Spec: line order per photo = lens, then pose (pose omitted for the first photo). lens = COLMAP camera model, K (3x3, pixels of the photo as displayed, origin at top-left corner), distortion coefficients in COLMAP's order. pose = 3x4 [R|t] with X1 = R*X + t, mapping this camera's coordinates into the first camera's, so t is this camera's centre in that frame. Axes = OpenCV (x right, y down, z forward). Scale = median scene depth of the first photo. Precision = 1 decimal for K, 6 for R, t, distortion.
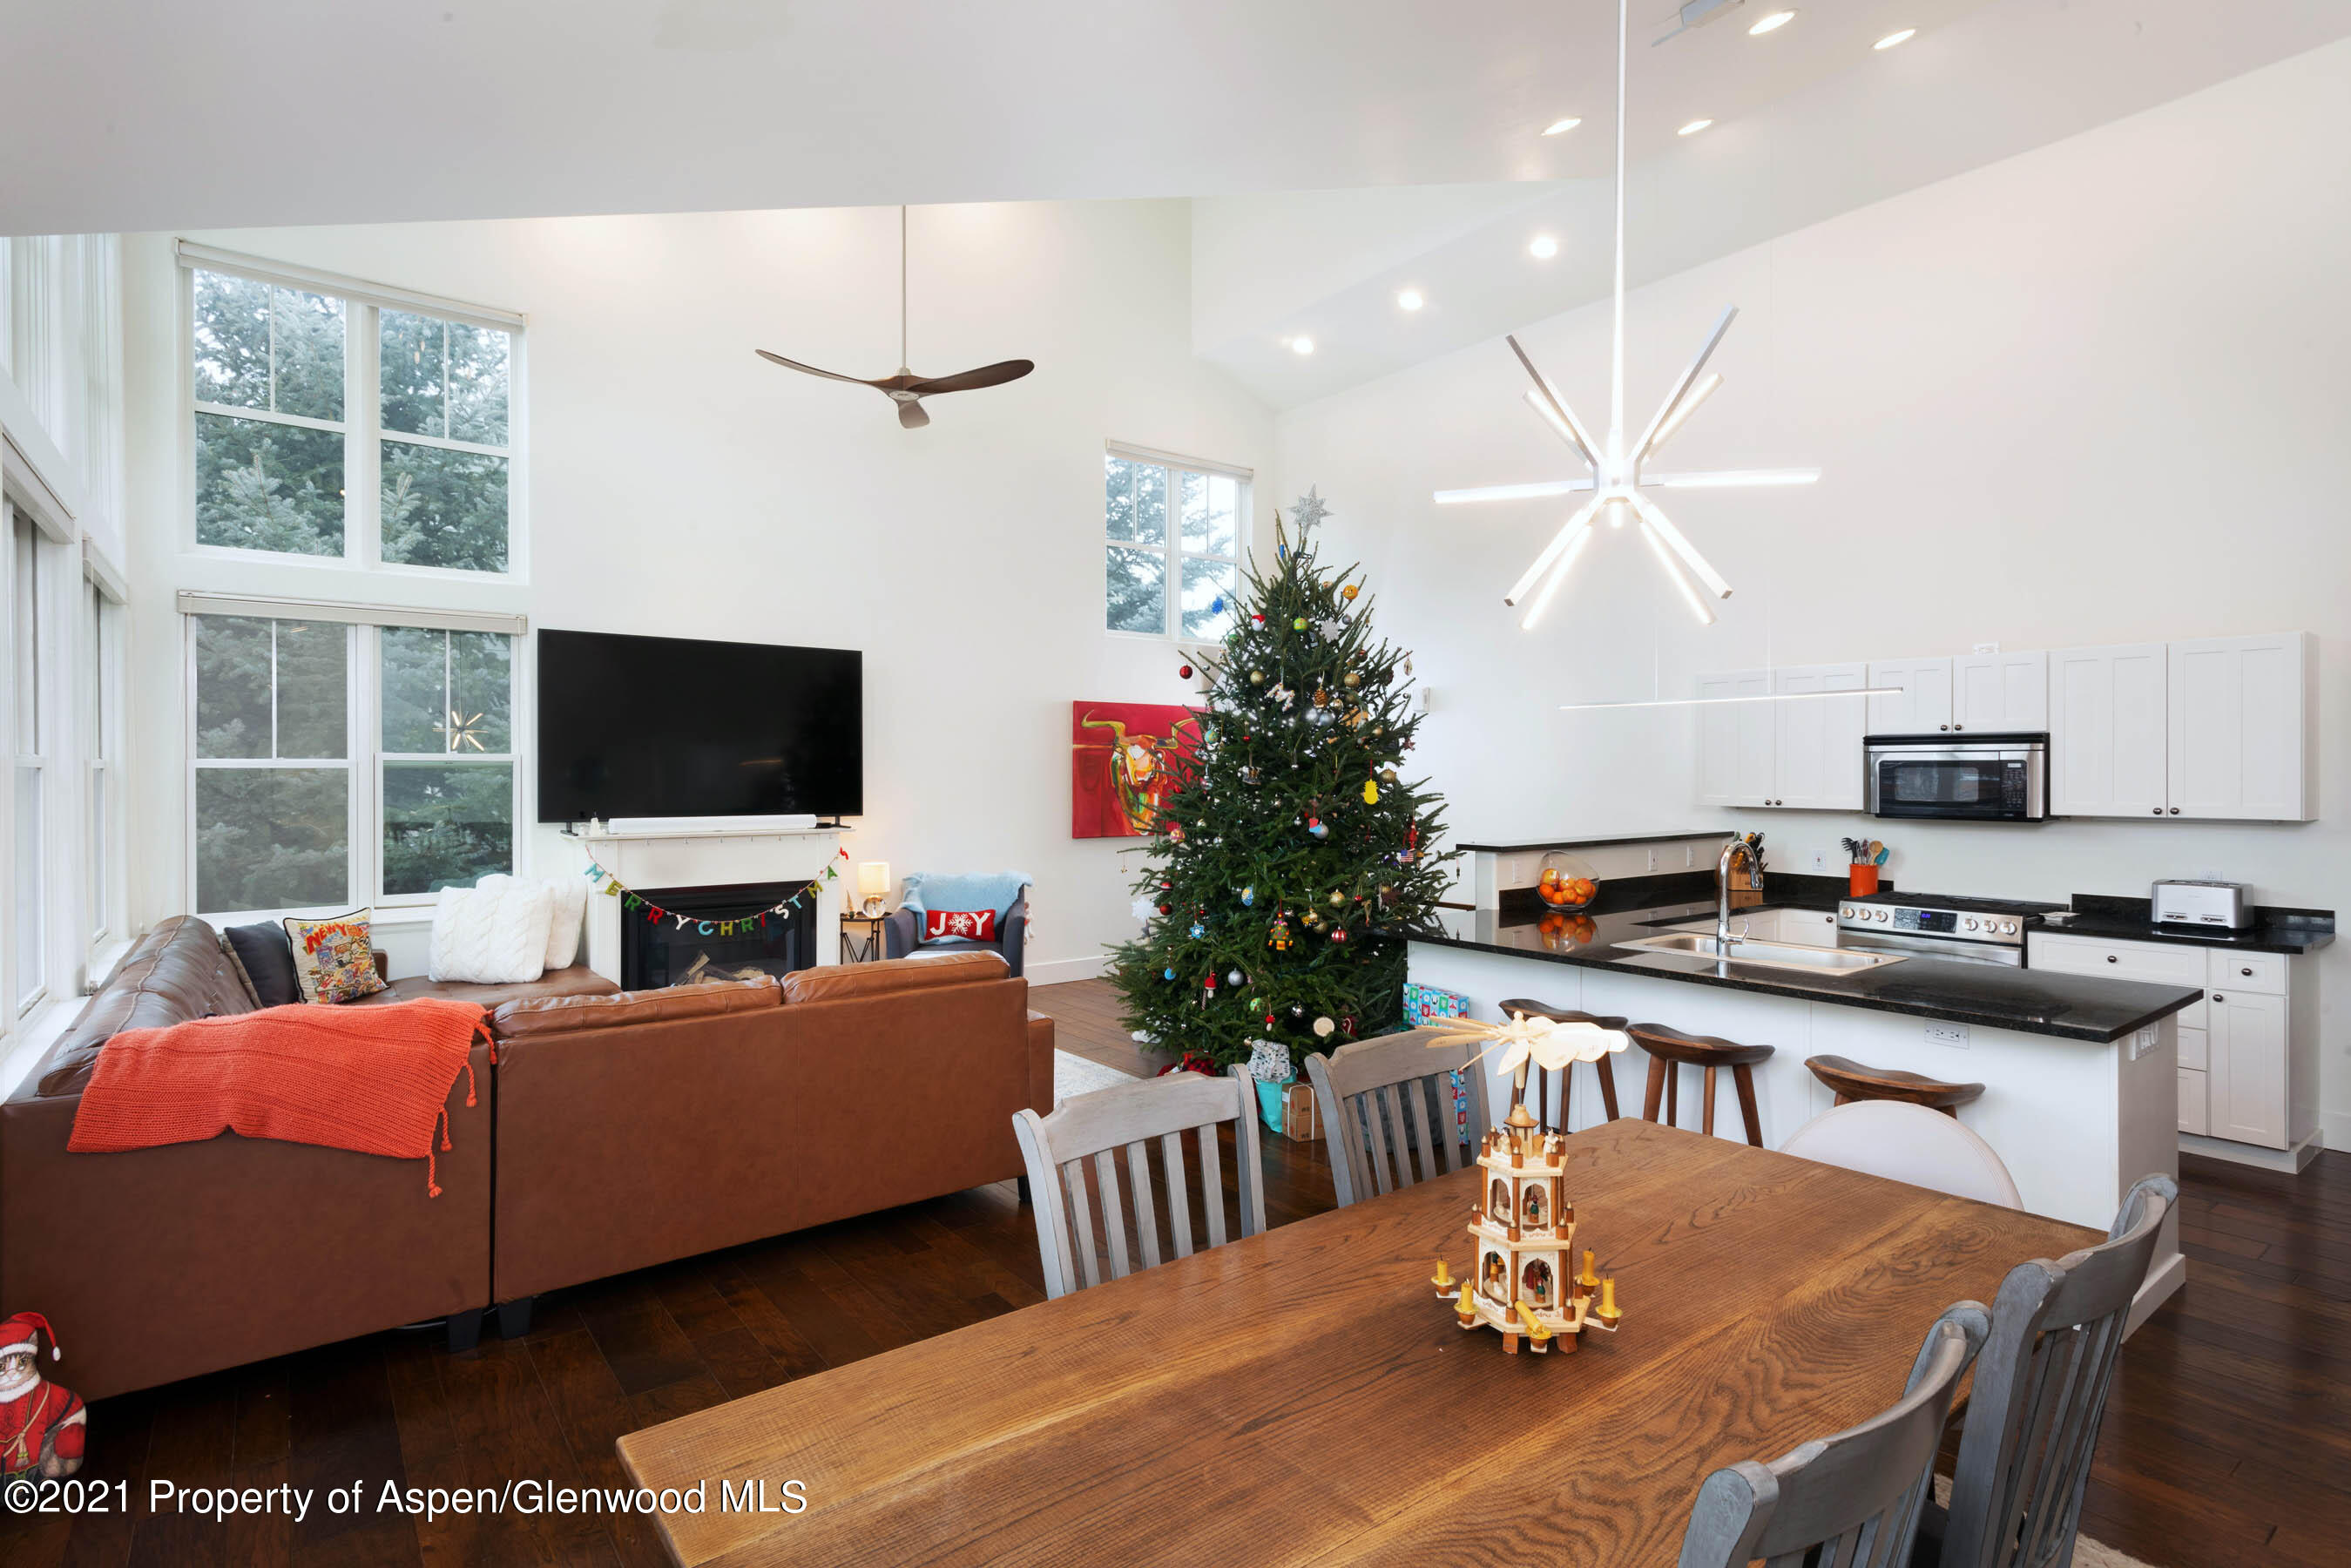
lens RADIAL K [[1142.7, 0, 1175.5], [0, 1142.7, 784.0], [0, 0, 1]] dist [0.005113, 0.000516]
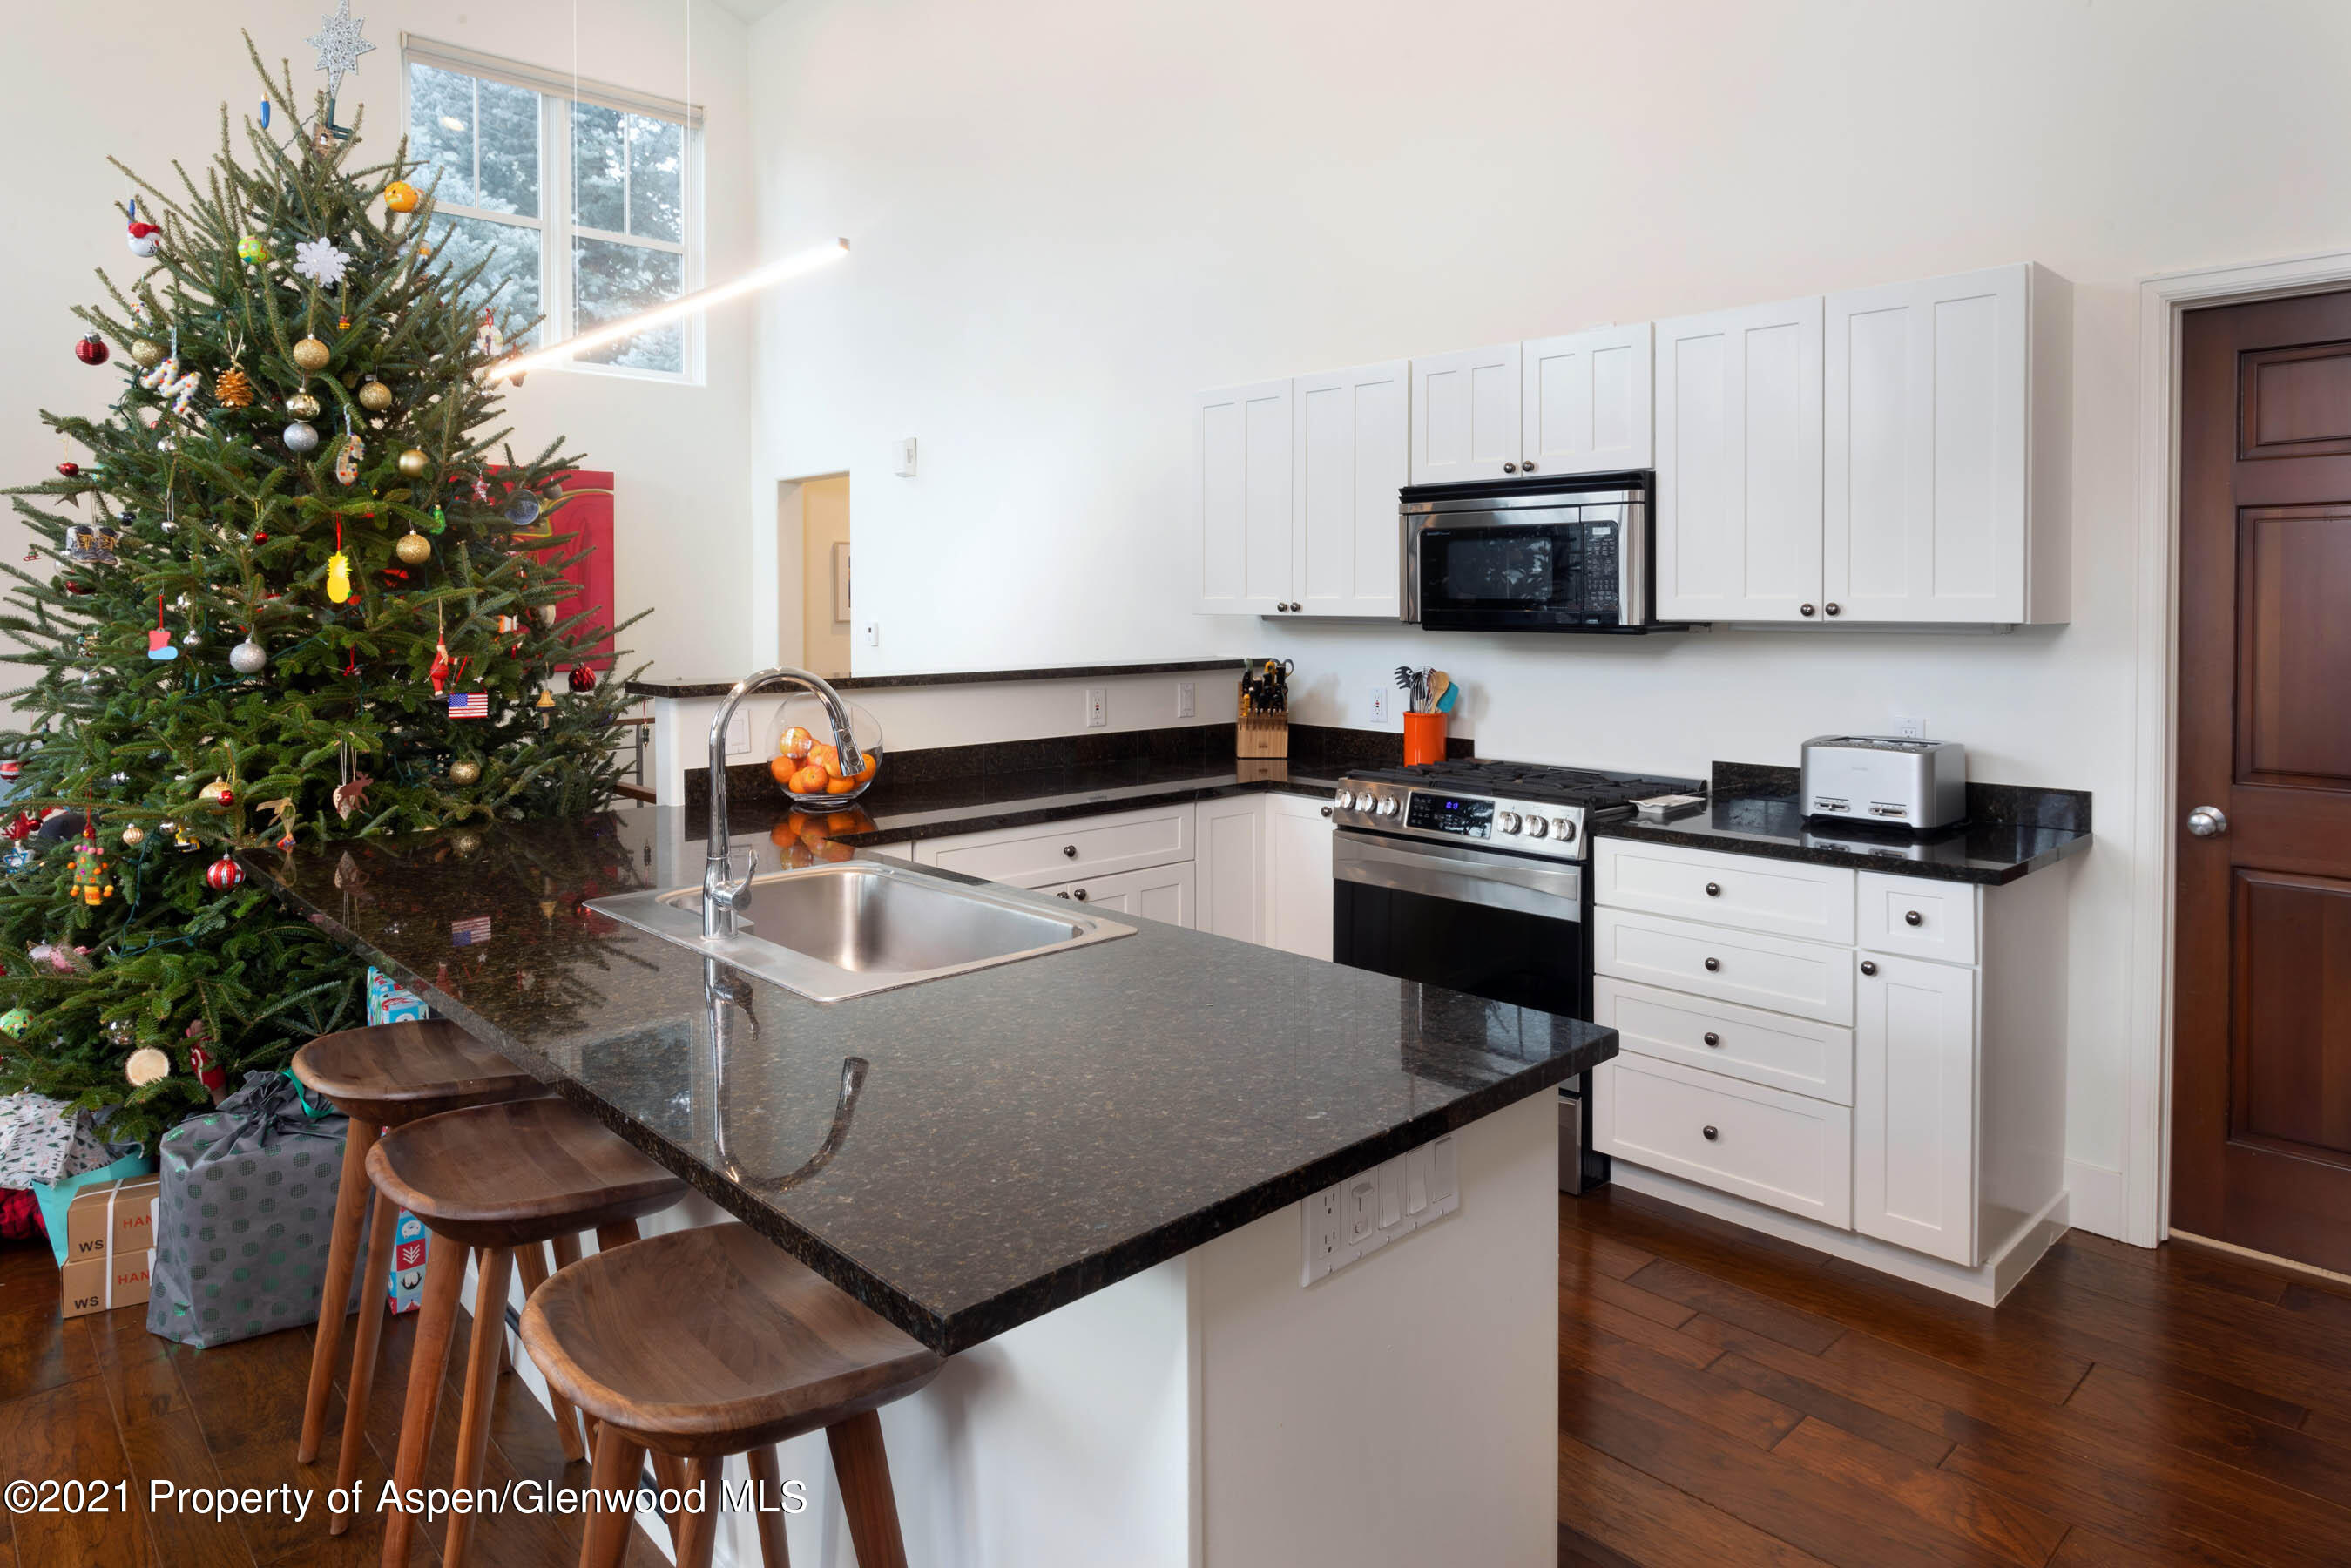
lens RADIAL K [[1396.3, 0, 1173.2], [0, 1396.3, 635.2], [0, 0, 1]] dist [-0.002088, -0.001125]
pose [[0.994572, -0.004203, 0.103970, 0.468491], [0.002356, 0.999837, 0.017878, 0.021807], [-0.104028, -0.017536, 0.994420, 0.361672]]
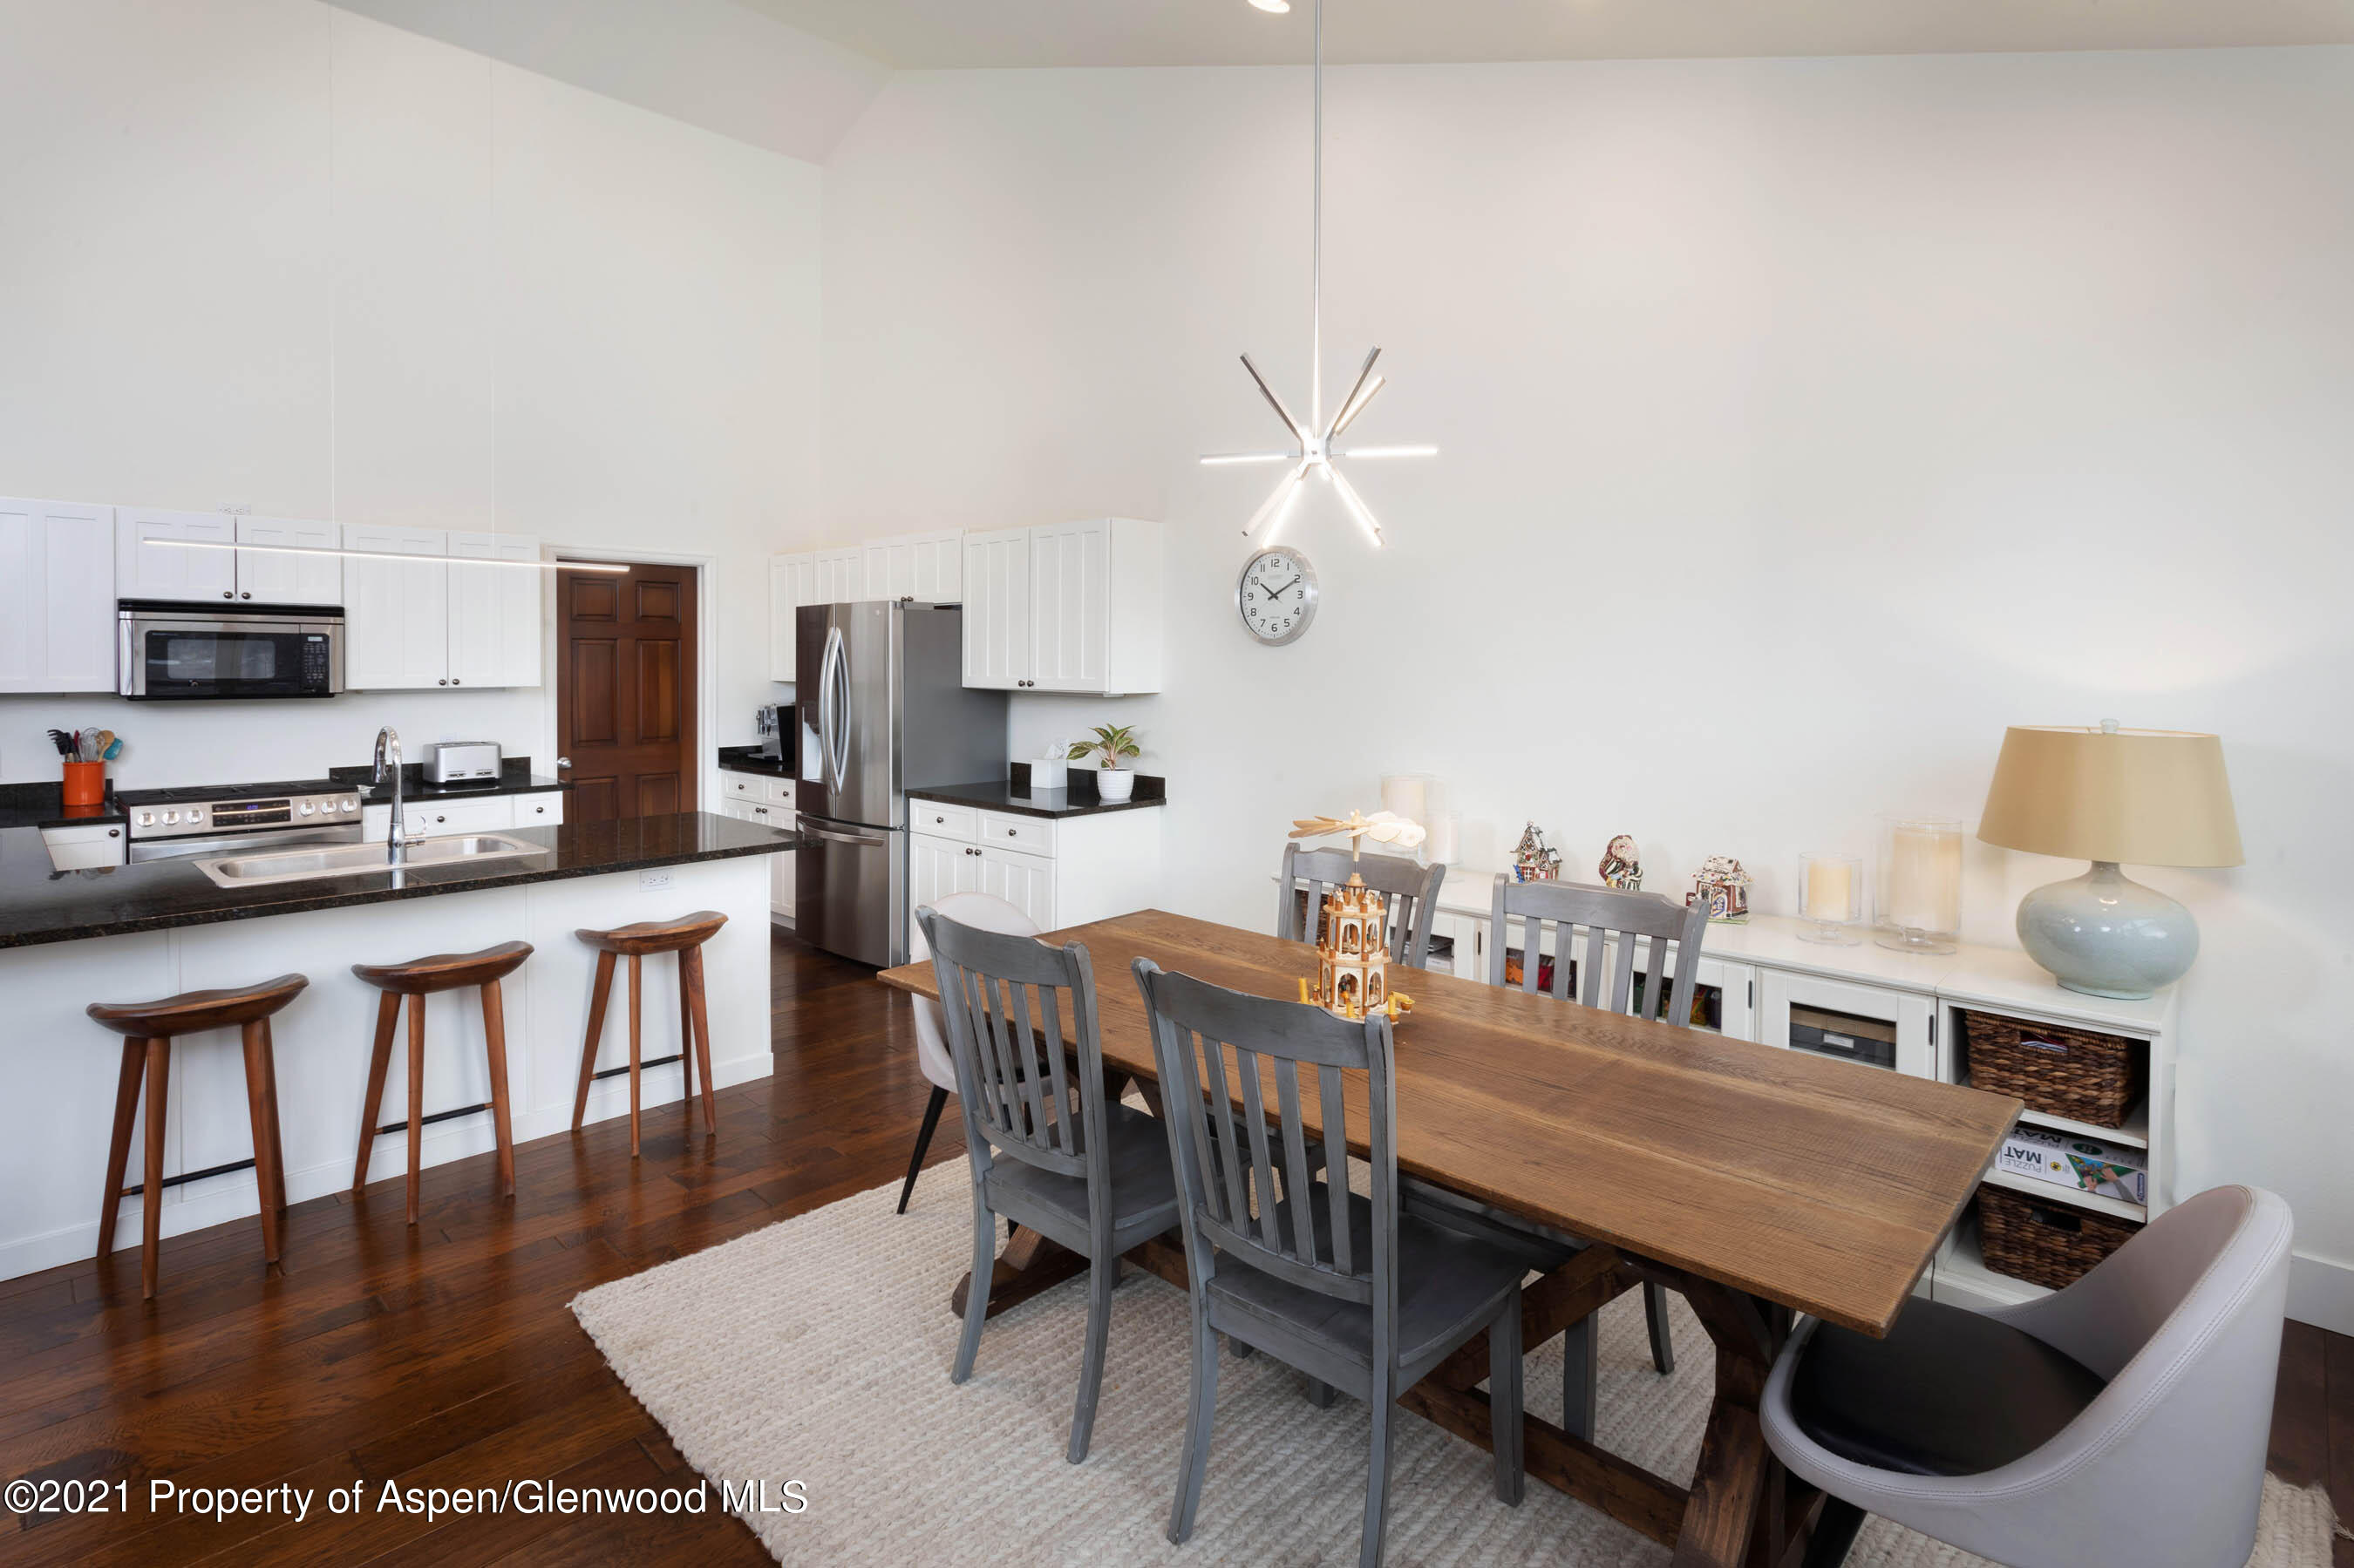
lens RADIAL K [[1169.7, 0, 1167.3], [0, 1169.7, 679.6], [0, 0, 1]] dist [0.000222, 0.000534]
pose [[-0.145232, -0.019444, 0.989207, -0.349804], [0.005374, 0.999777, 0.020441, 0.001627], [-0.989383, 0.008285, -0.145095, 0.447235]]
